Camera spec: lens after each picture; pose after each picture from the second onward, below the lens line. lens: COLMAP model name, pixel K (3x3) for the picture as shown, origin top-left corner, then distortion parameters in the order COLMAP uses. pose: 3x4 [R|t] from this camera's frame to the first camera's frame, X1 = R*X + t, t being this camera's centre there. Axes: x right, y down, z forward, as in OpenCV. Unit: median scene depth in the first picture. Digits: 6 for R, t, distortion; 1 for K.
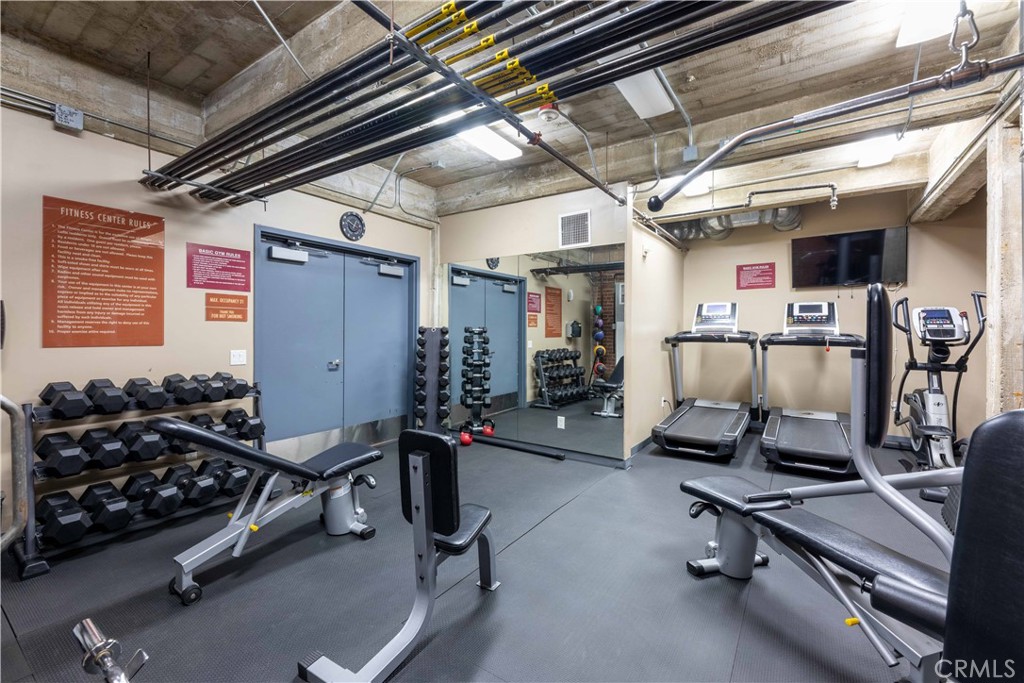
lens RADIAL K [[439.0, 0, 506.0], [0, 439.0, 335.9], [0, 0, 1]] dist [-0.010645, -0.000907]
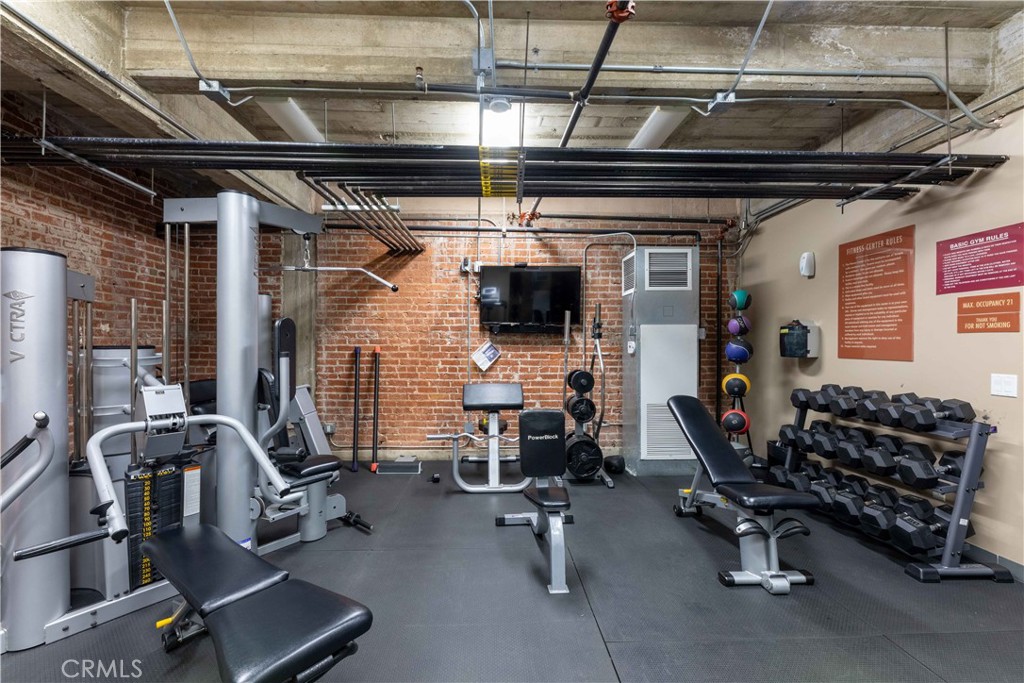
lens RADIAL K [[439.0, 0, 508.5], [0, 439.0, 344.5], [0, 0, 1]] dist [-0.010645, -0.000907]
pose [[-0.812651, -0.003310, -0.582742, 0.442911], [-0.010050, 0.999915, 0.008336, -0.012484], [0.582664, 0.012631, -0.812615, 1.193540]]
